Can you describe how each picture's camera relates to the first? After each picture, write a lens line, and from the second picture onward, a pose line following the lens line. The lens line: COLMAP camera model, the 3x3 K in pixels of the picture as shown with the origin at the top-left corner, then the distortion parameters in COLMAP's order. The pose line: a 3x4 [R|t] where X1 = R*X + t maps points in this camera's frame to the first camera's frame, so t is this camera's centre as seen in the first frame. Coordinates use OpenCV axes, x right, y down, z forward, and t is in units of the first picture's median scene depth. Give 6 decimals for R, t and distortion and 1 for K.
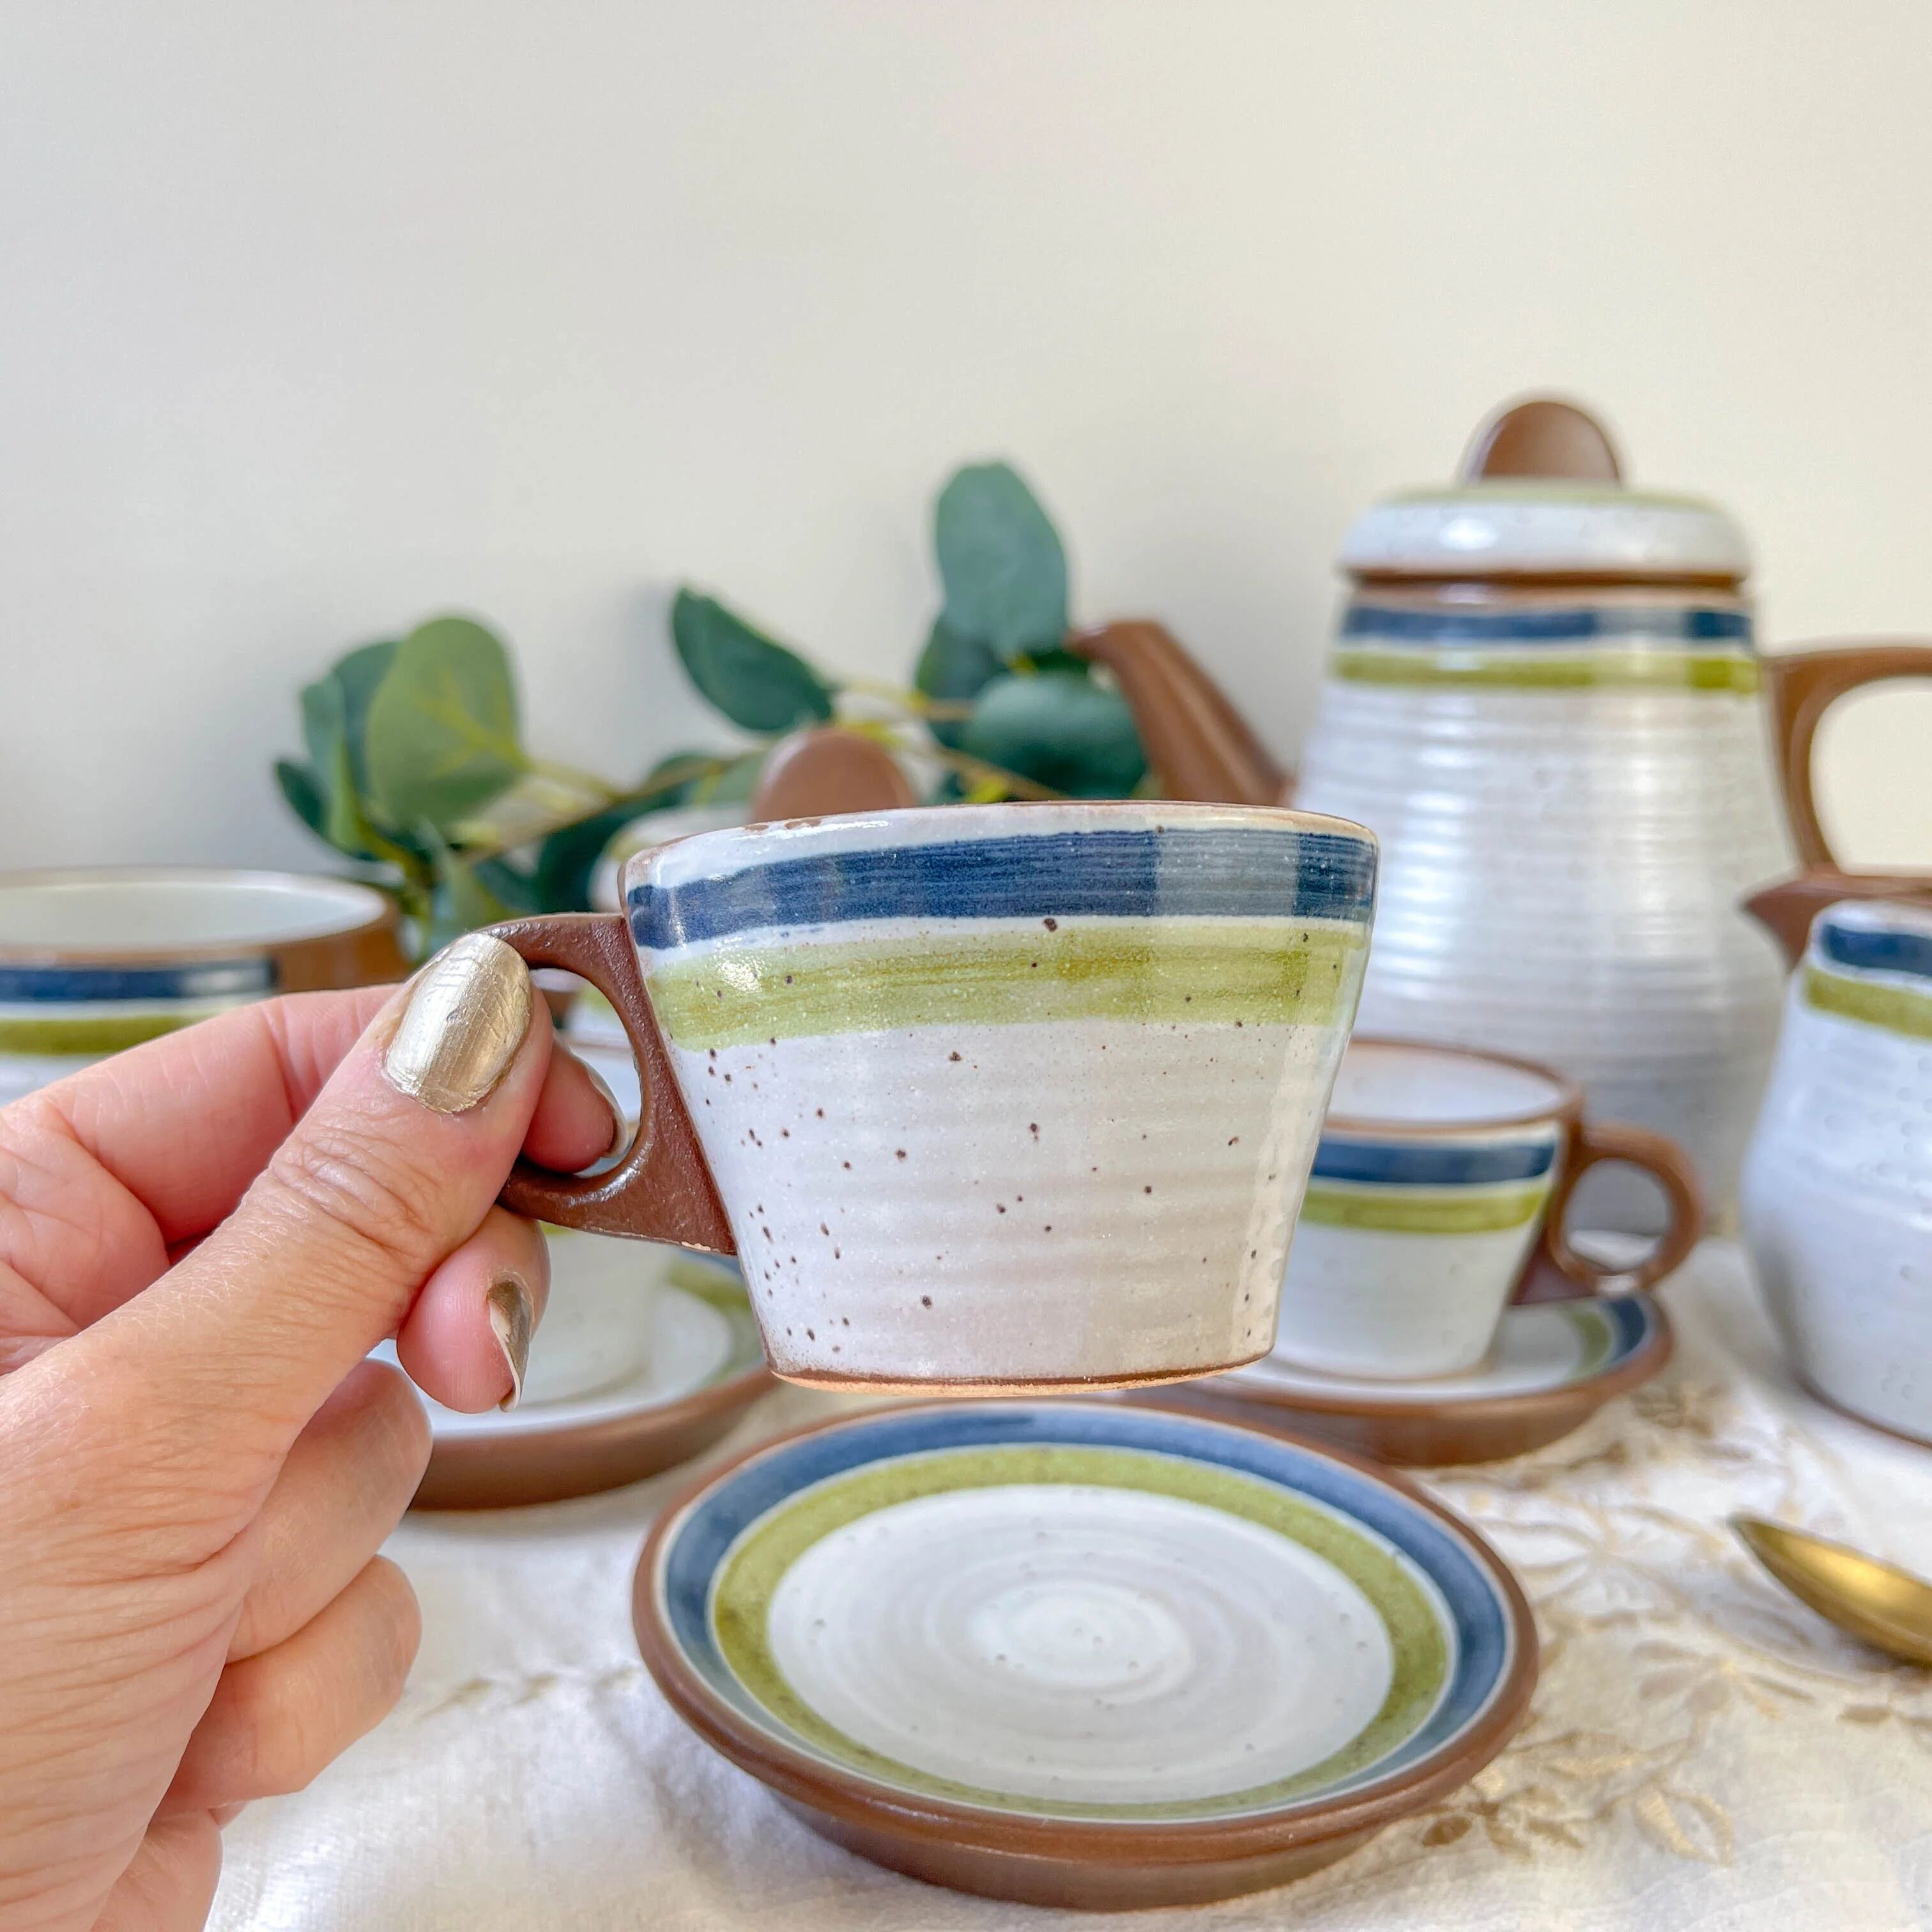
lens RADIAL K [[2049.2, 0, 966.0], [0, 2049.2, 966.0], [0, 0, 1]] dist [0.014339, -0.014036]
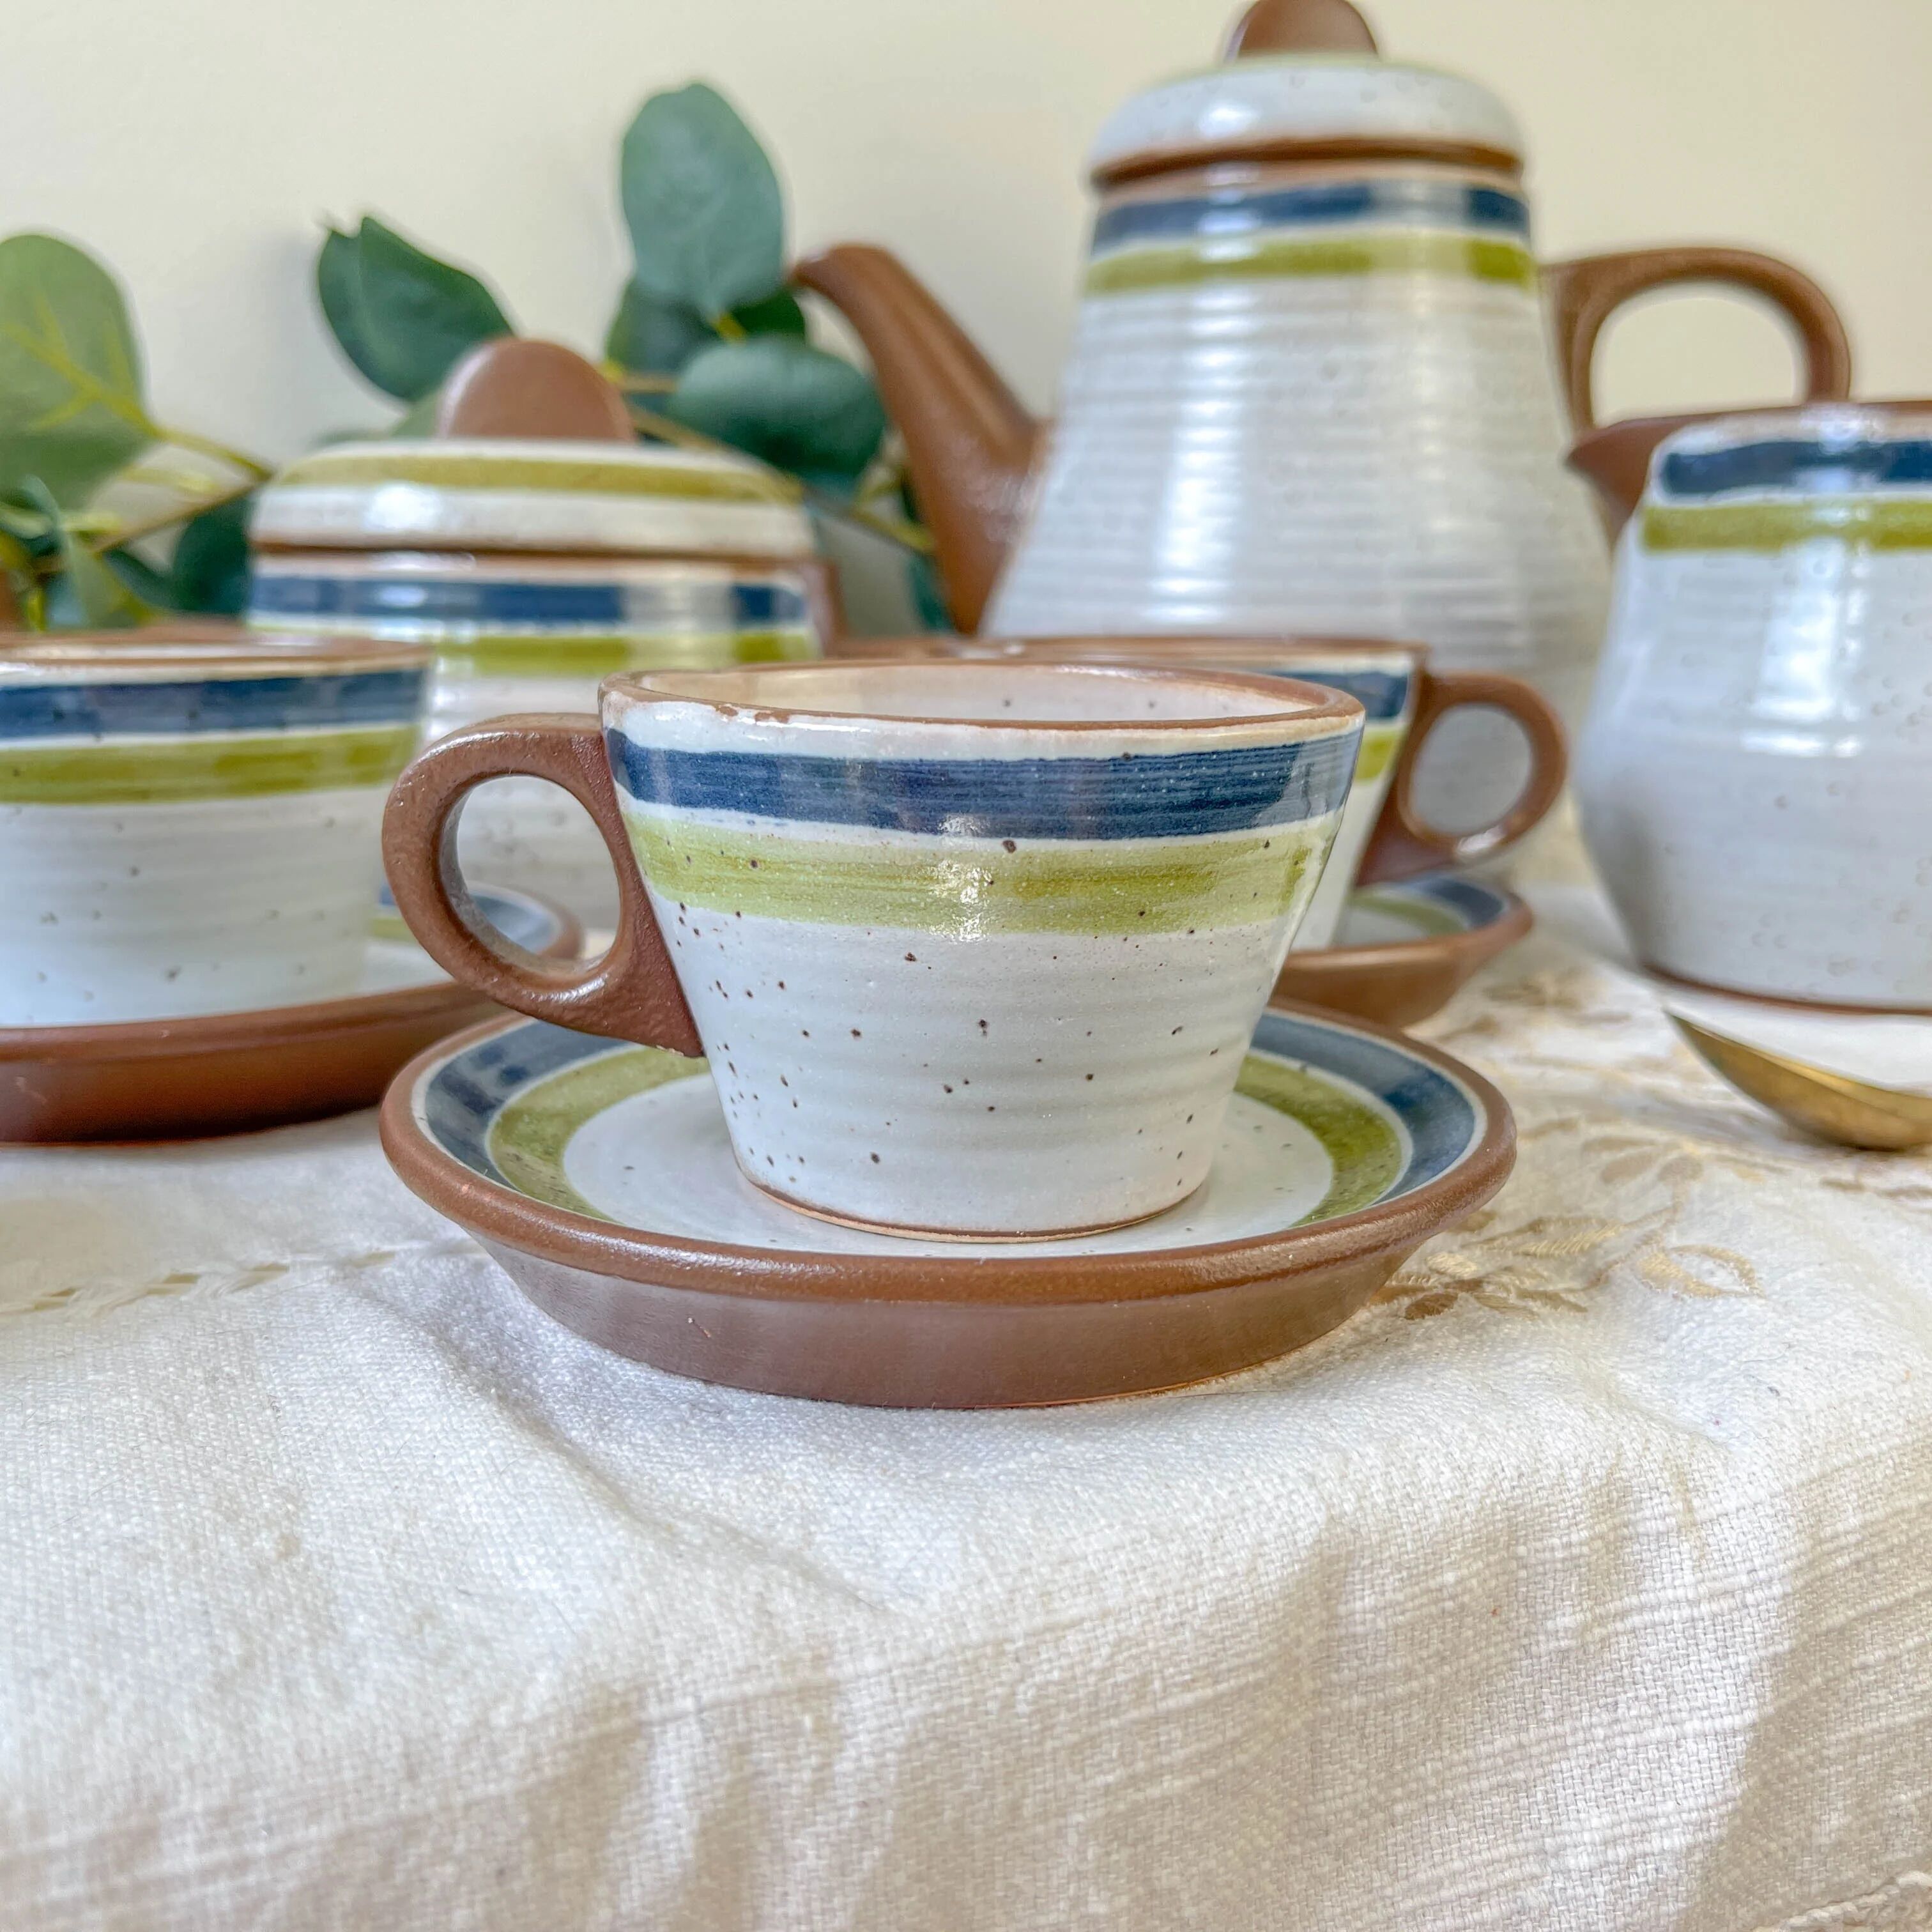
lens RADIAL K [[2049.2, 0, 966.0], [0, 2049.2, 966.0], [0, 0, 1]] dist [0.014339, -0.014036]
pose [[0.984889, -0.056764, 0.163620, -0.051393], [0.053511, 0.998273, 0.024223, 0.174903], [-0.164713, -0.015101, 0.986226, 0.152975]]
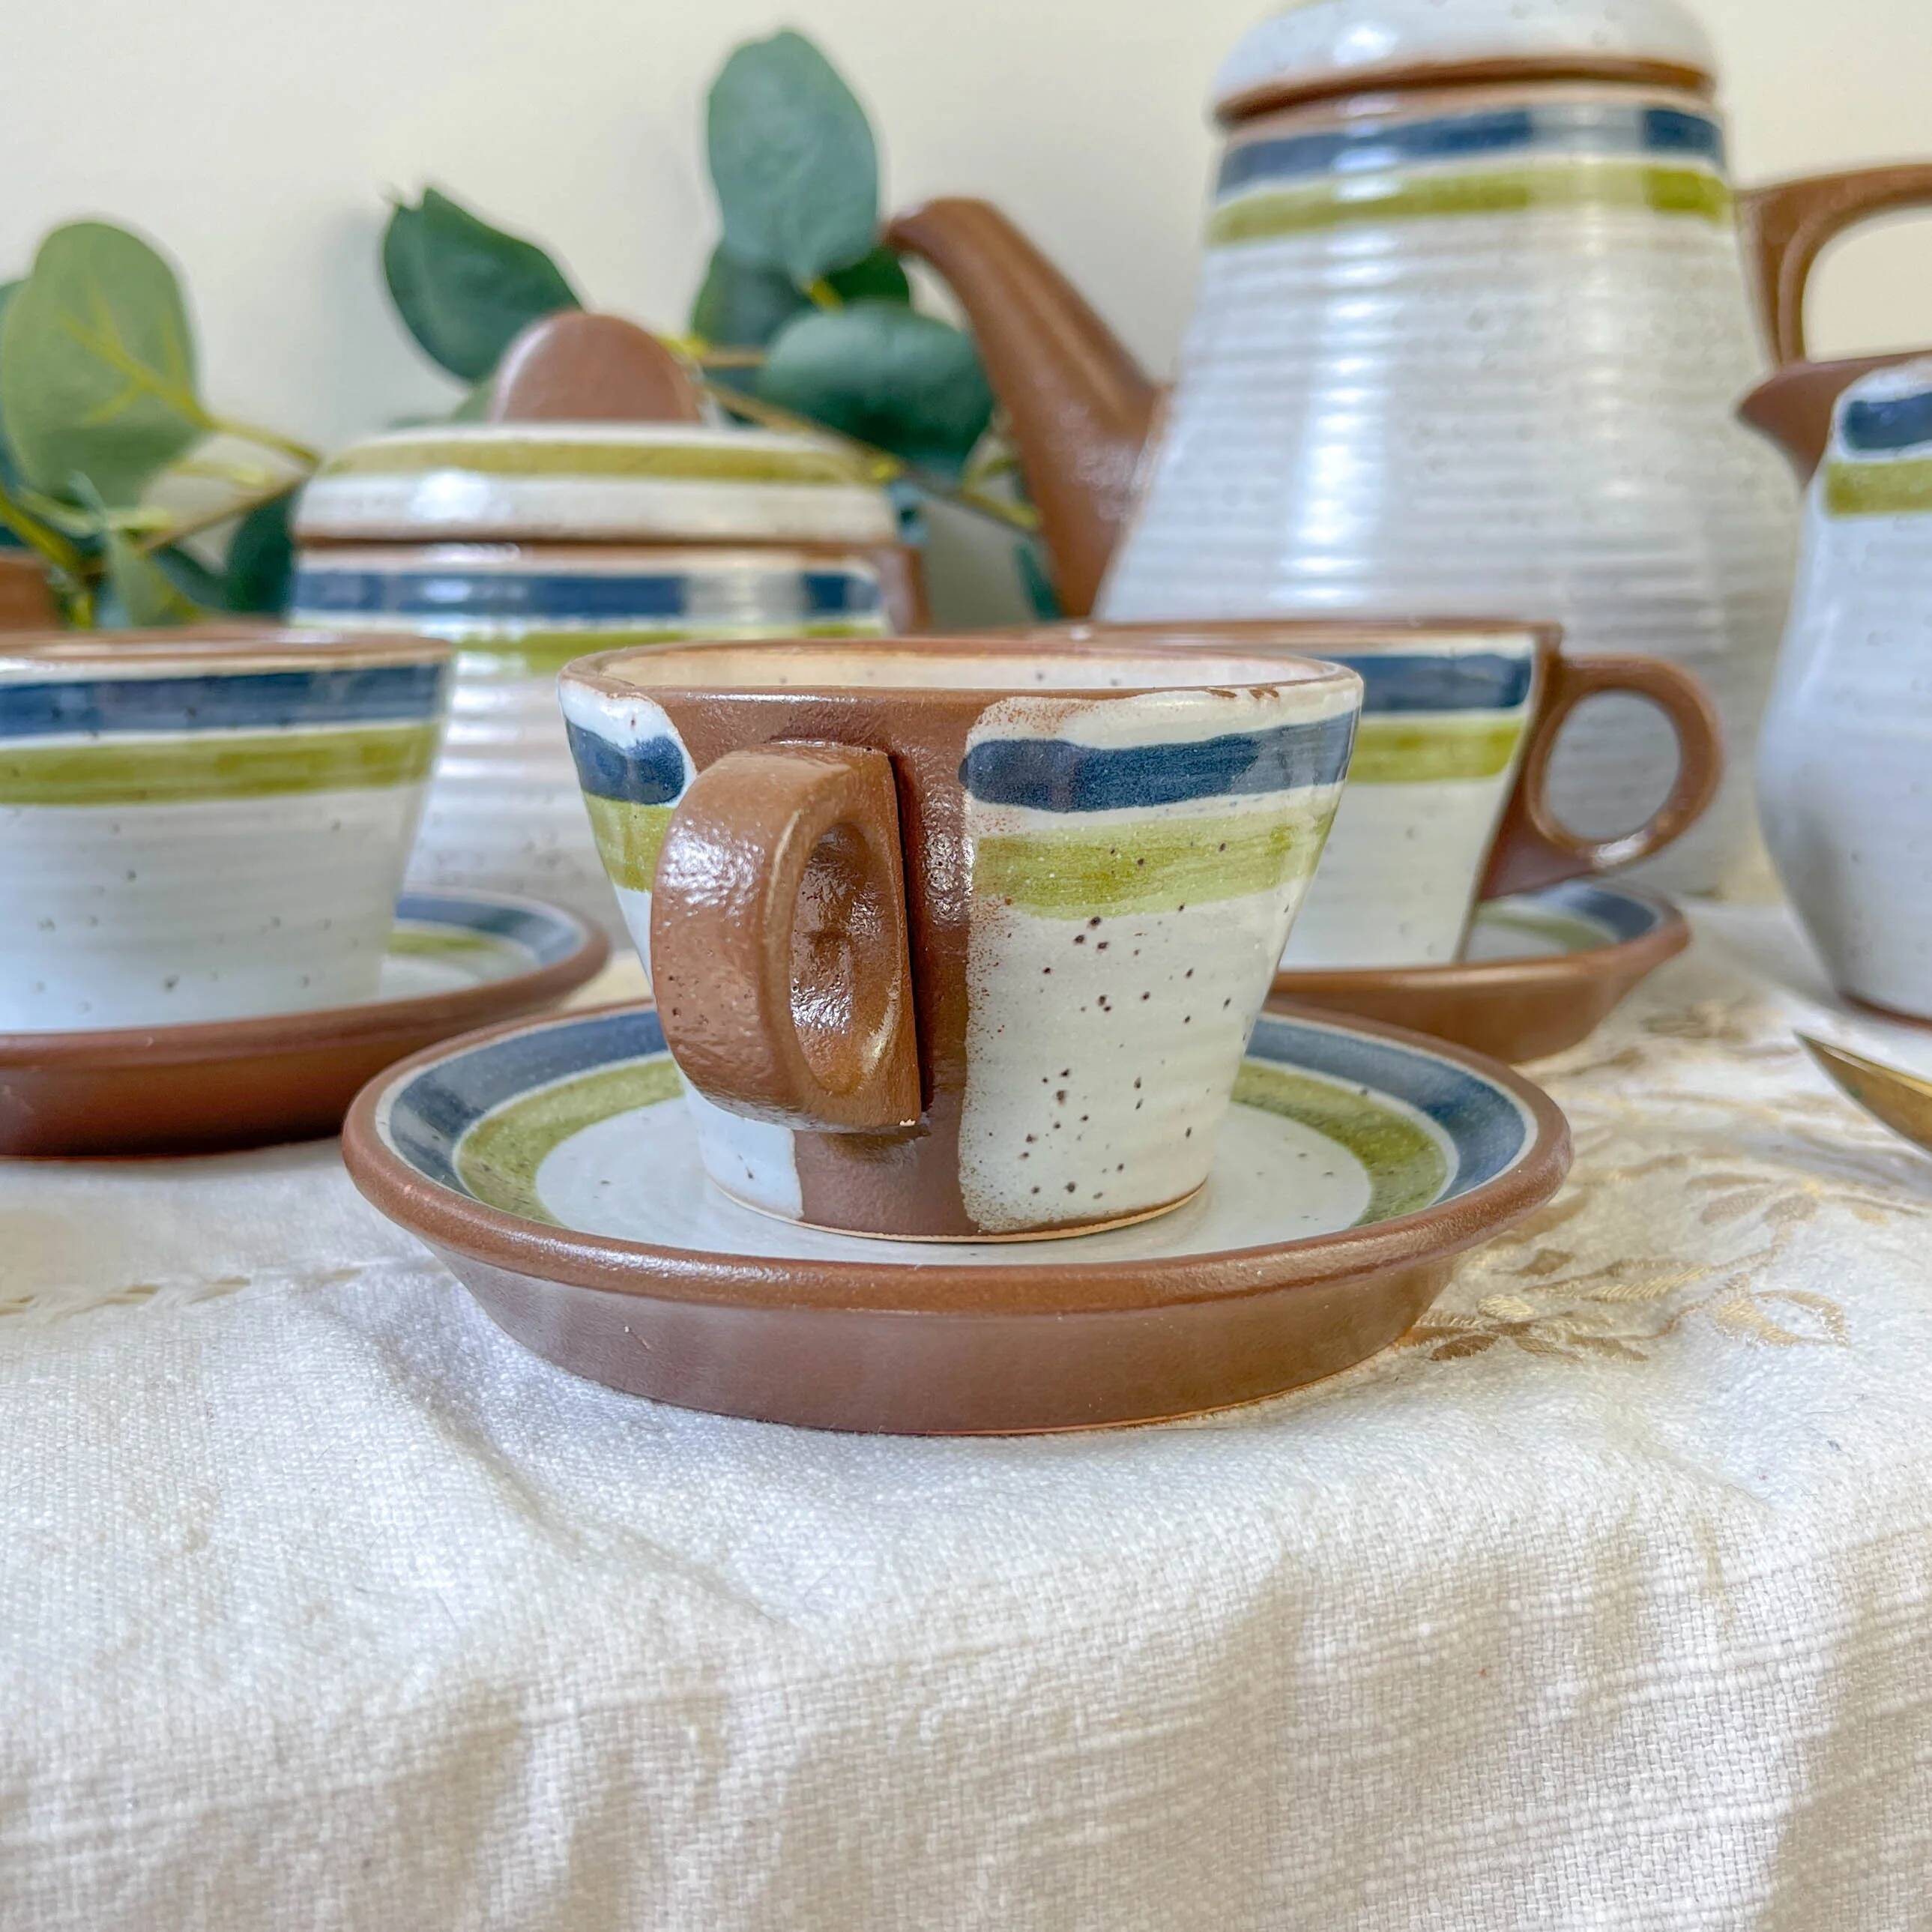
lens RADIAL K [[2399.0, 0, 872.7], [0, 2399.0, 891.5], [0, 0, 1]] dist [0.042394, -0.069342]
pose [[0.998149, -0.047859, 0.037529, -0.001383], [0.049249, 0.998099, -0.037060, 0.191115], [-0.035684, 0.038839, 0.998608, 0.094698]]
